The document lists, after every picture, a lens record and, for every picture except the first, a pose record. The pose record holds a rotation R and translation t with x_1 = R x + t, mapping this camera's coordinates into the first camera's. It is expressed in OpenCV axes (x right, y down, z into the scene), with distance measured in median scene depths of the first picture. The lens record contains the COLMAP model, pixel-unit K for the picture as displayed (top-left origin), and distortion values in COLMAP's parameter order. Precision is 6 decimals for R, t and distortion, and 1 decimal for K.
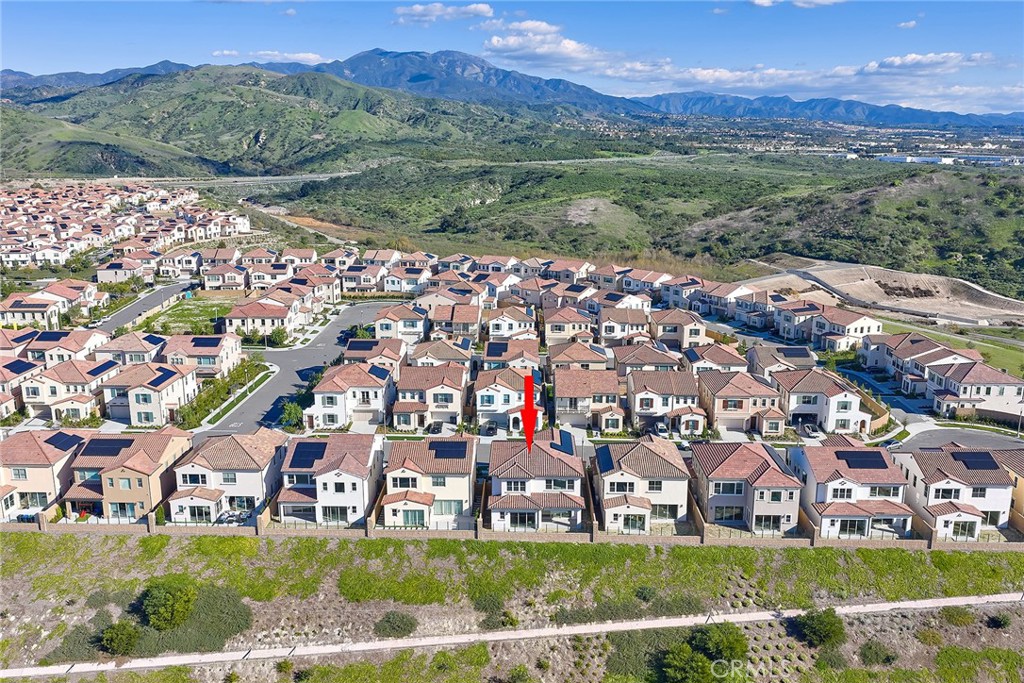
lens RADIAL K [[845.0, 0, 518.9], [0, 845.0, 345.4], [0, 0, 1]] dist [0.016384, -0.026610]
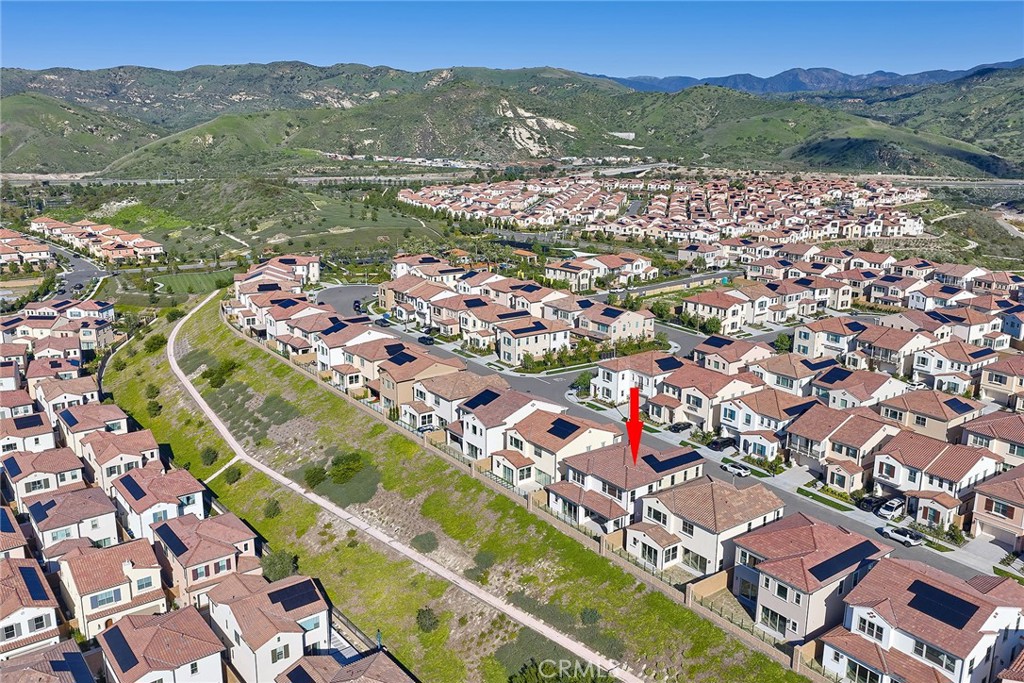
lens RADIAL K [[845.0, 0, 517.5], [0, 845.0, 341.9], [0, 0, 1]] dist [0.016384, -0.026610]
pose [[0.605697, 0.195066, -0.771415, 0.533917], [-0.195729, 0.976222, 0.093173, -0.056560], [0.771247, 0.094554, 0.629475, 0.210637]]
